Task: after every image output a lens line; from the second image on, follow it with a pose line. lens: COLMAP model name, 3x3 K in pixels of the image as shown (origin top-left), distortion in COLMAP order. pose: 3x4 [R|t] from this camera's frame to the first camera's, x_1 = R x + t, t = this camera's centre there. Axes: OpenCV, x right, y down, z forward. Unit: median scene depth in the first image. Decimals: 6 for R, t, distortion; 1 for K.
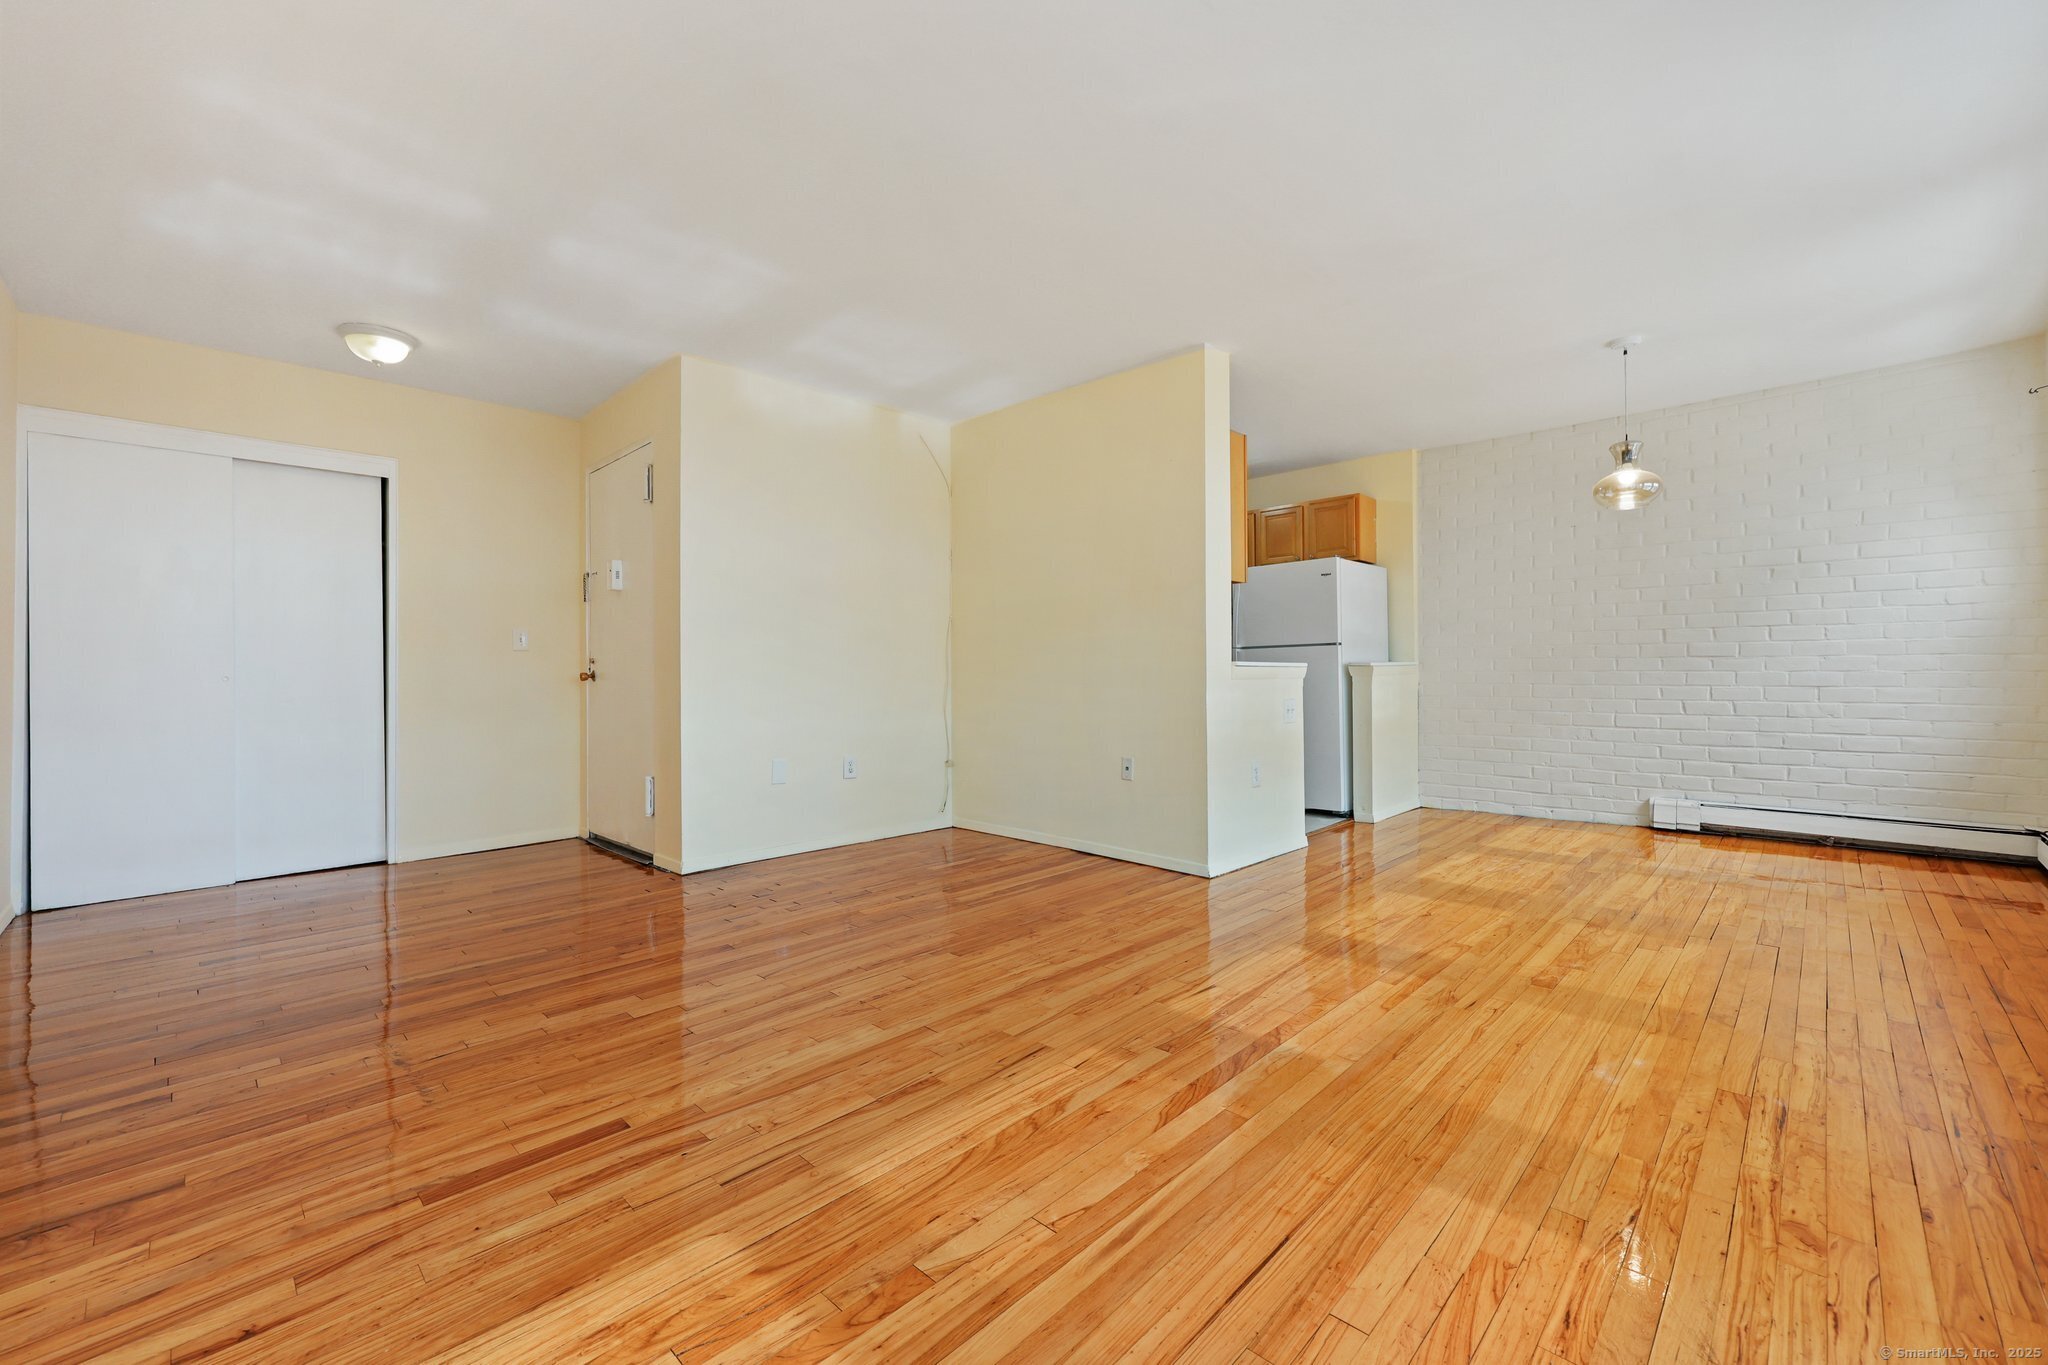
lens RADIAL K [[828.9, 0, 1039.2], [0, 828.9, 674.4], [0, 0, 1]] dist [0.000943, 0.000202]
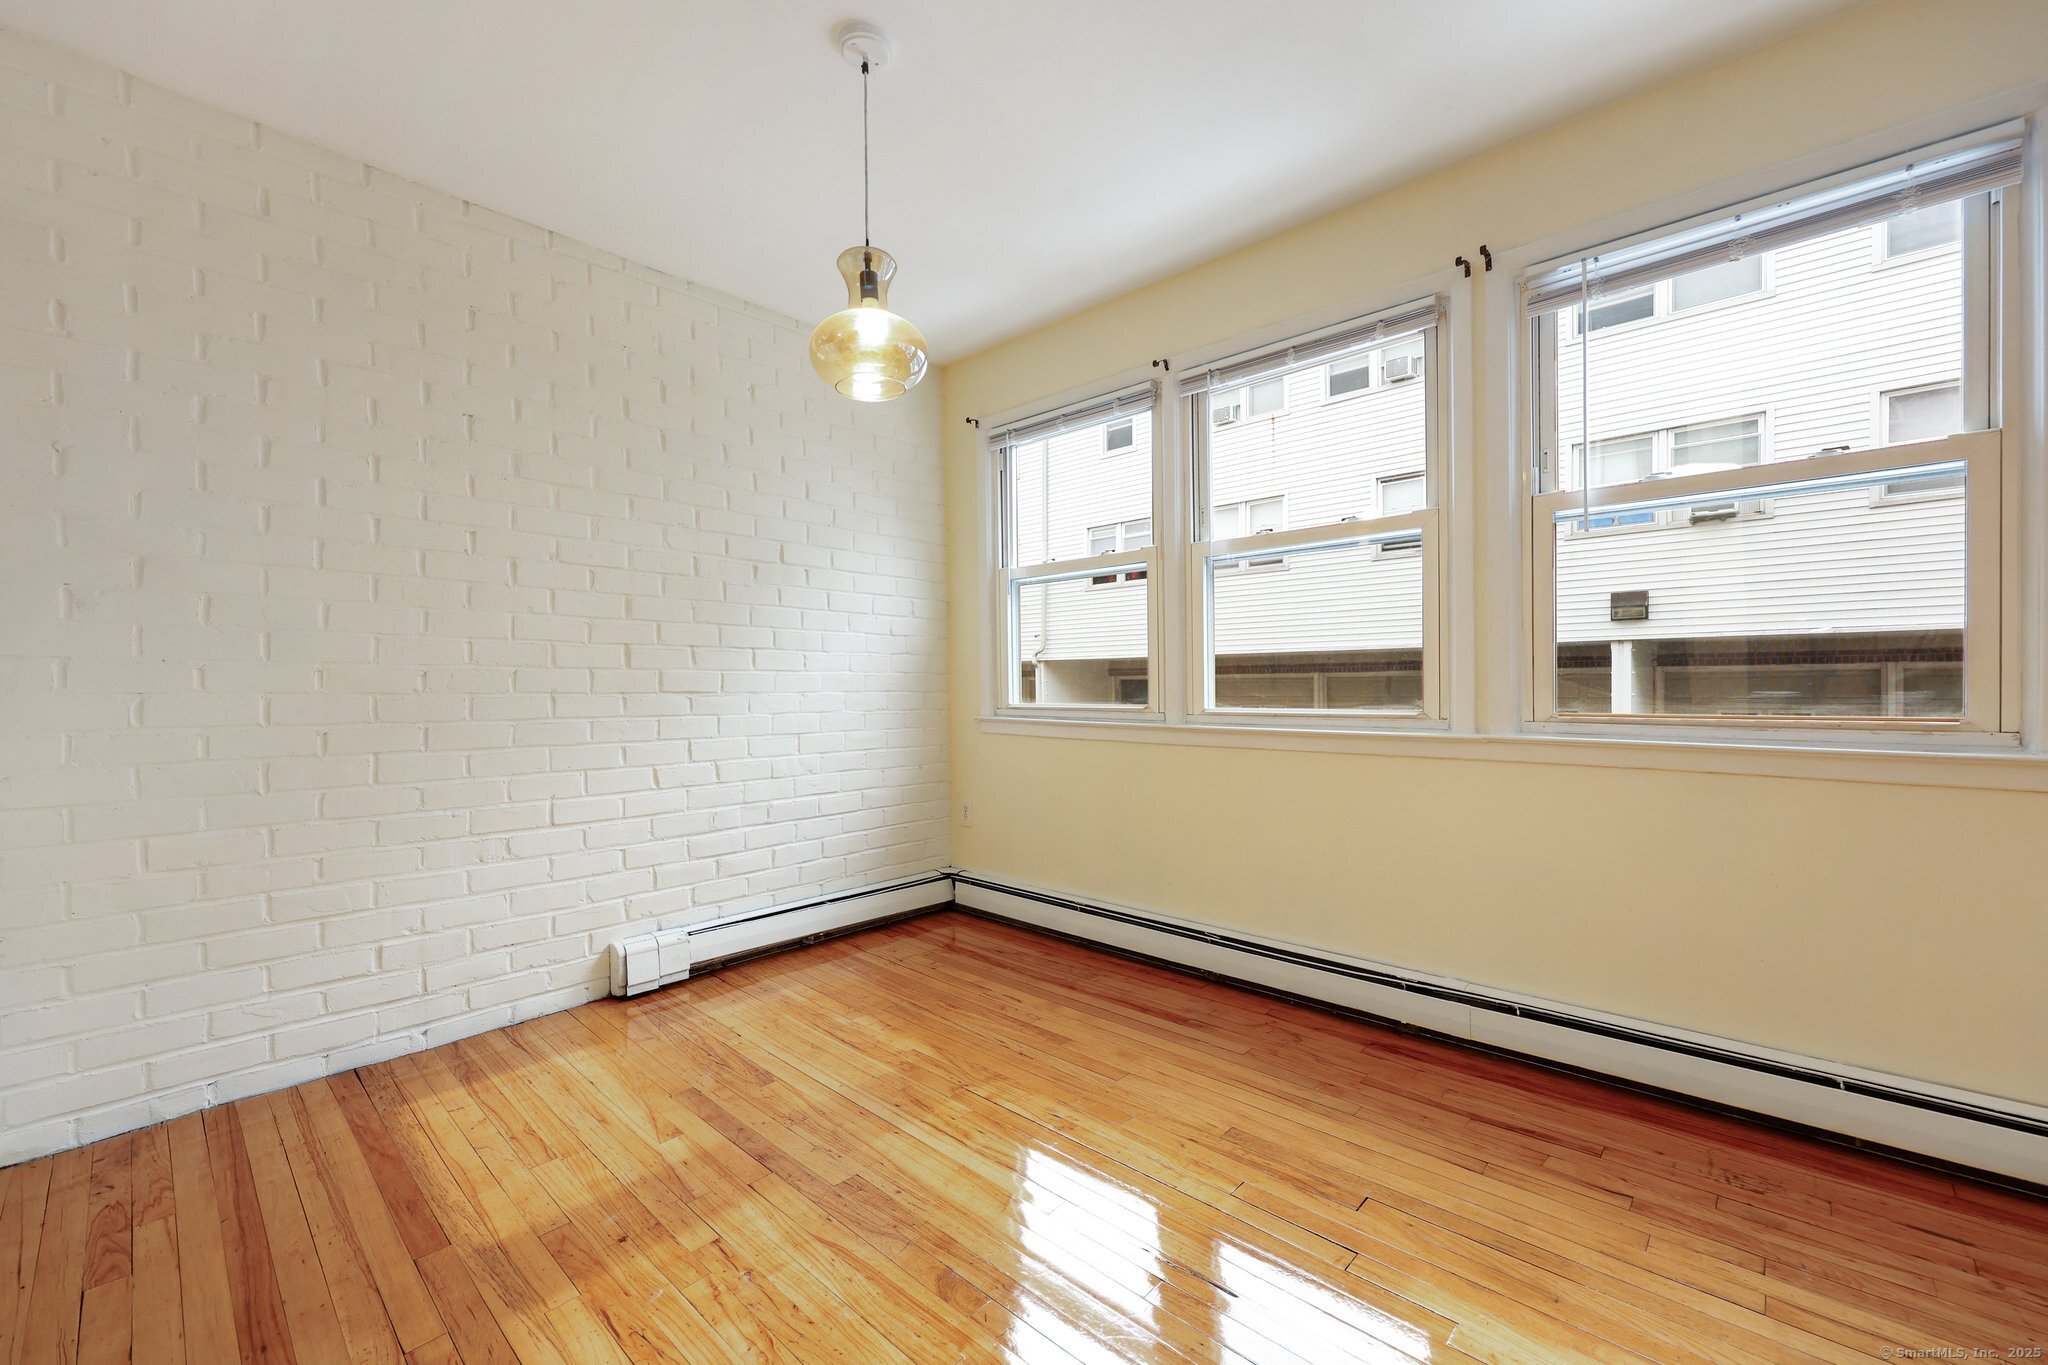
lens RADIAL K [[827.8, 0, 1031.9], [0, 827.8, 695.7], [0, 0, 1]] dist [0.001036, 0.000044]
pose [[-0.010721, -0.006822, 0.999919, 0.339037], [0.010236, 0.999924, 0.006932, -0.039038], [-0.999890, 0.010309, -0.010651, 1.393968]]
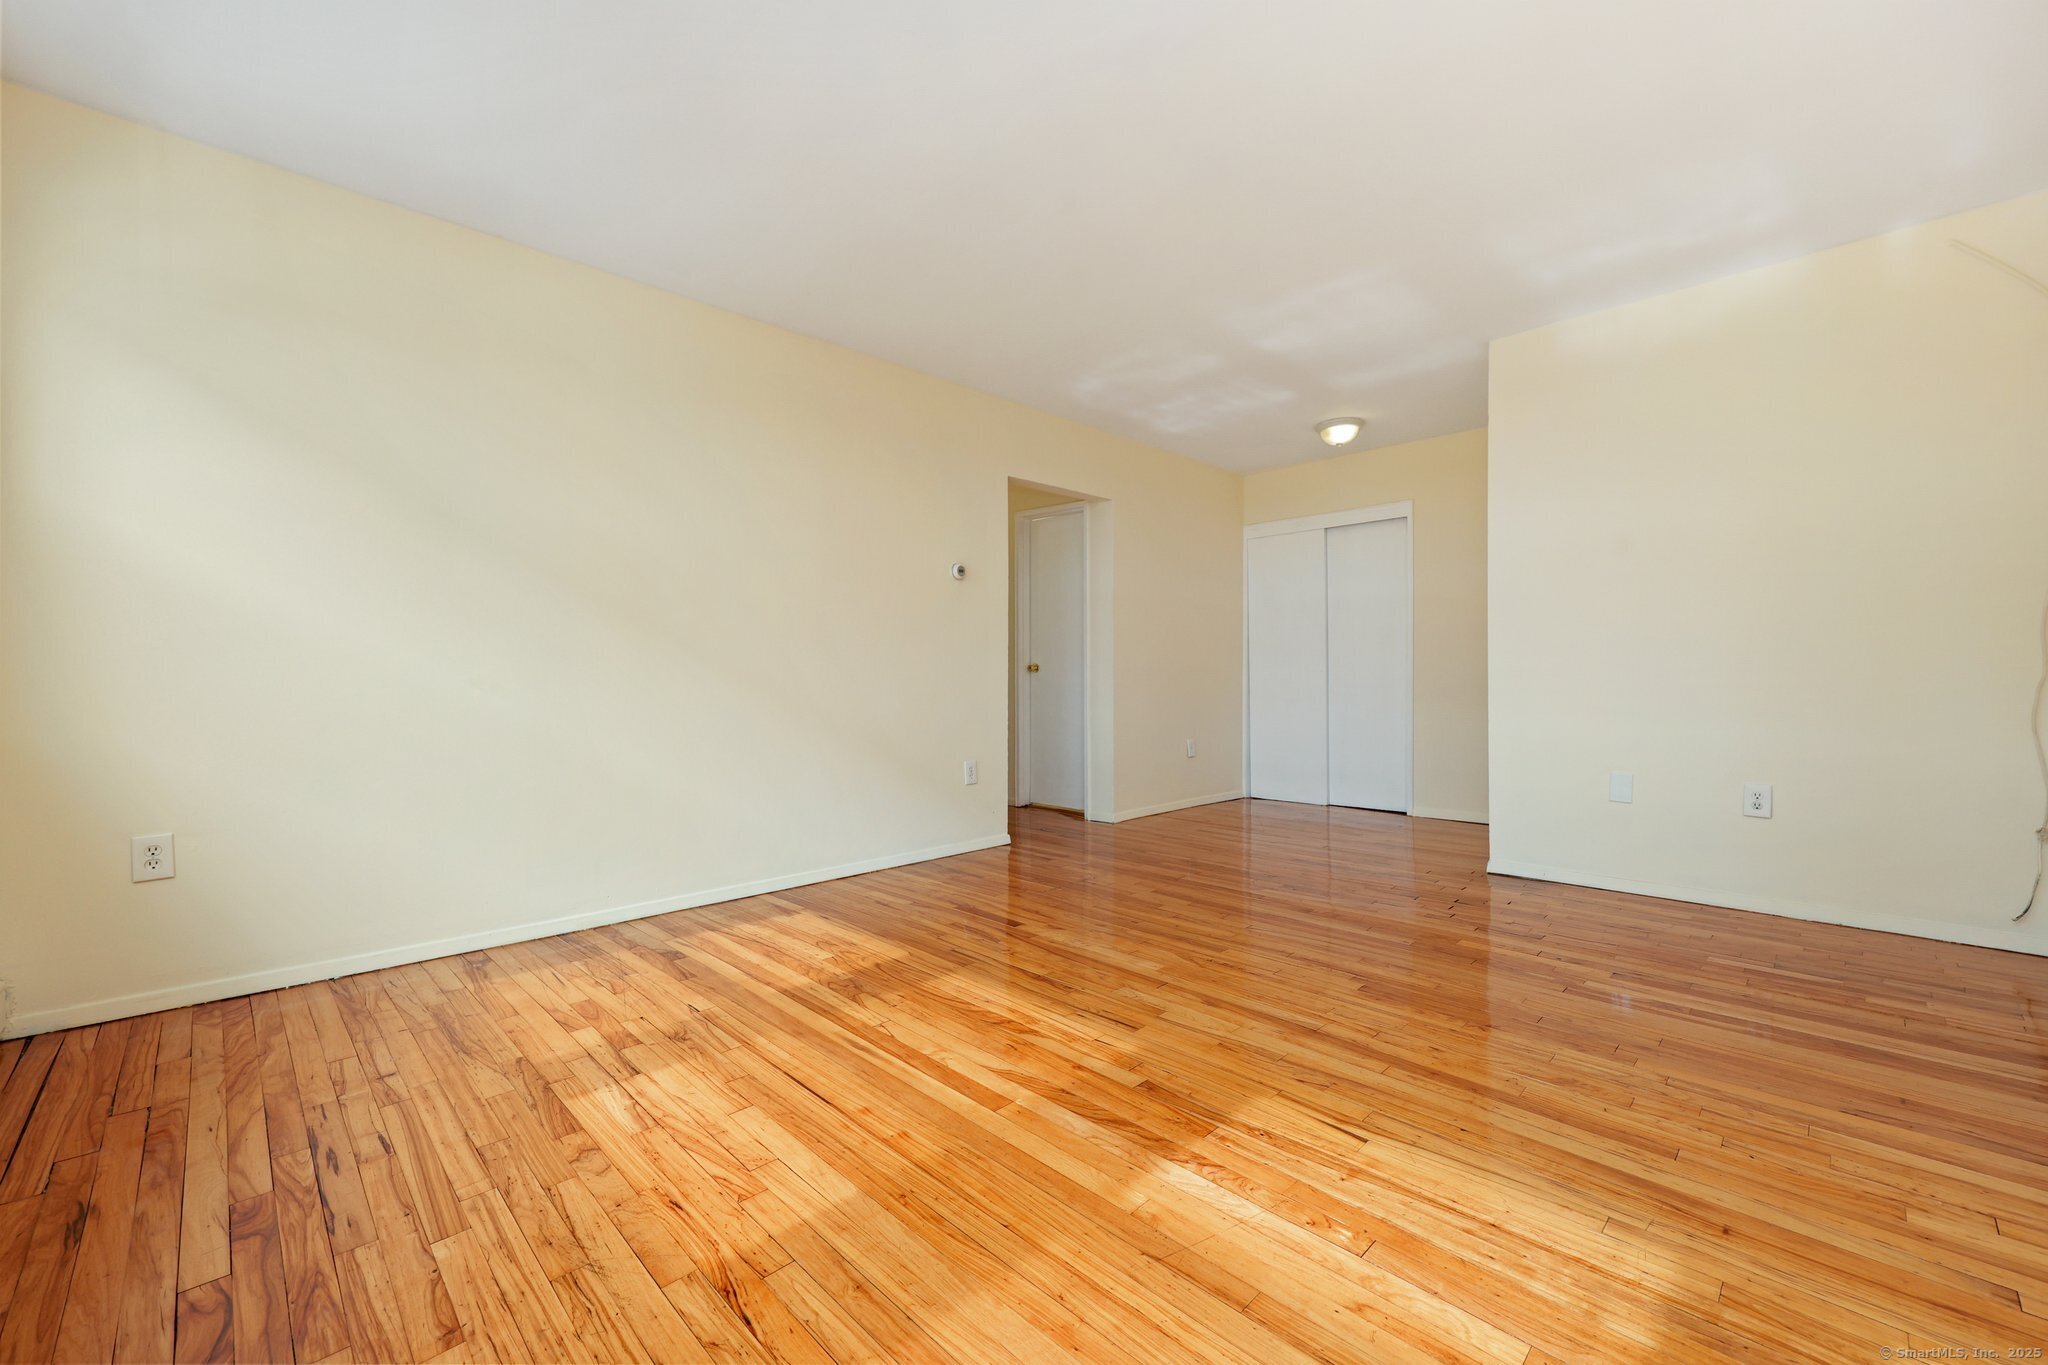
lens RADIAL K [[825.7, 0, 1017.7], [0, 825.7, 679.4], [0, 0, 1]] dist [-0.001776, 0.000014]
pose [[-0.040602, 0.012028, -0.999103, 0.868663], [0.005995, 0.999912, 0.011794, -0.002531], [0.999157, -0.005511, -0.040671, 0.743290]]
